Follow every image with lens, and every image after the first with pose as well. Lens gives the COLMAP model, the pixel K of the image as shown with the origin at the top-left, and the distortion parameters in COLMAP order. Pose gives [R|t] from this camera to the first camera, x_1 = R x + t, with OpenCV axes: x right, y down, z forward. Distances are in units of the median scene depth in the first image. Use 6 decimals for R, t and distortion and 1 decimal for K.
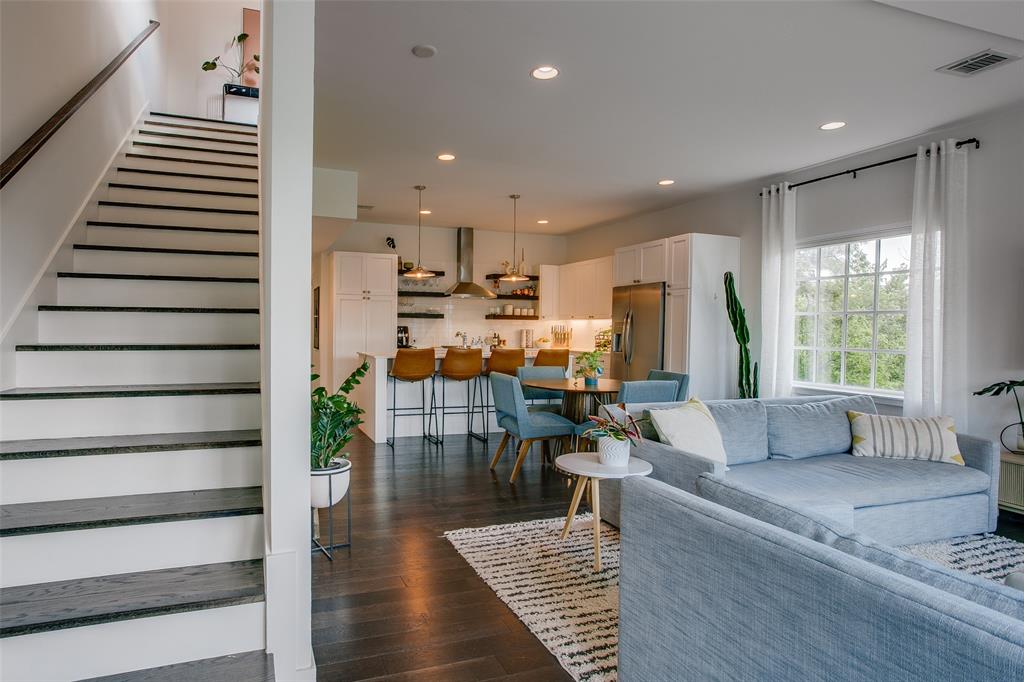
lens RADIAL K [[606.9, 0, 482.3], [0, 606.9, 332.9], [0, 0, 1]] dist [-0.008346, -0.000548]
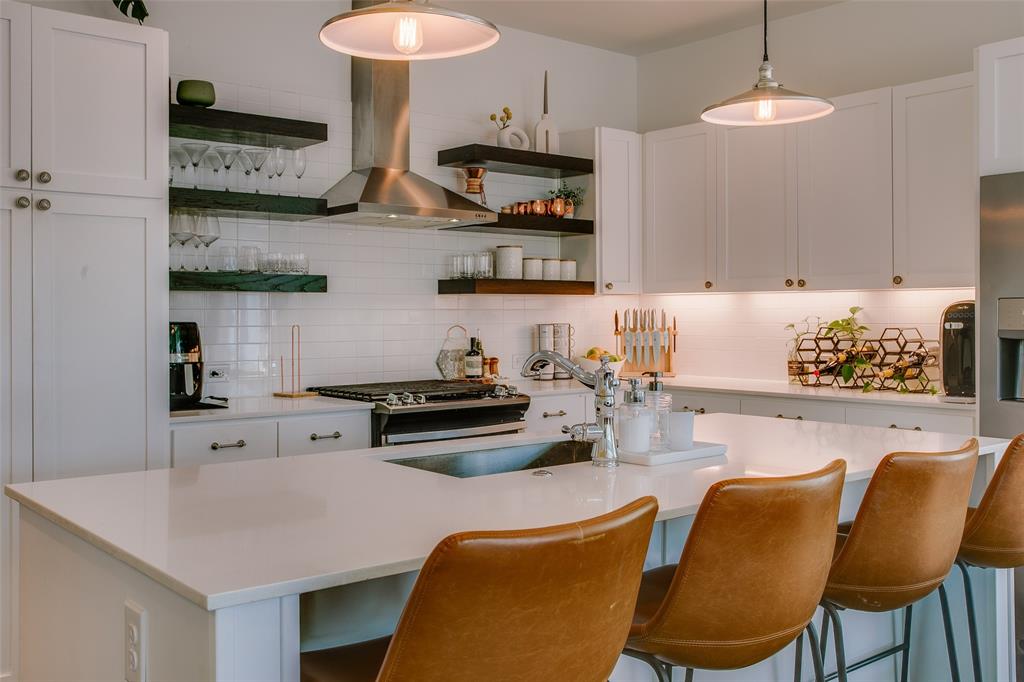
lens RADIAL K [[998.3, 0, 509.3], [0, 998.3, 329.9], [0, 0, 1]] dist [-0.023674, 0.000000]
pose [[0.952389, -0.020637, 0.304188, -0.118570], [0.017525, 0.999762, 0.012958, -0.010160], [-0.304383, -0.007011, 0.952524, 0.517742]]
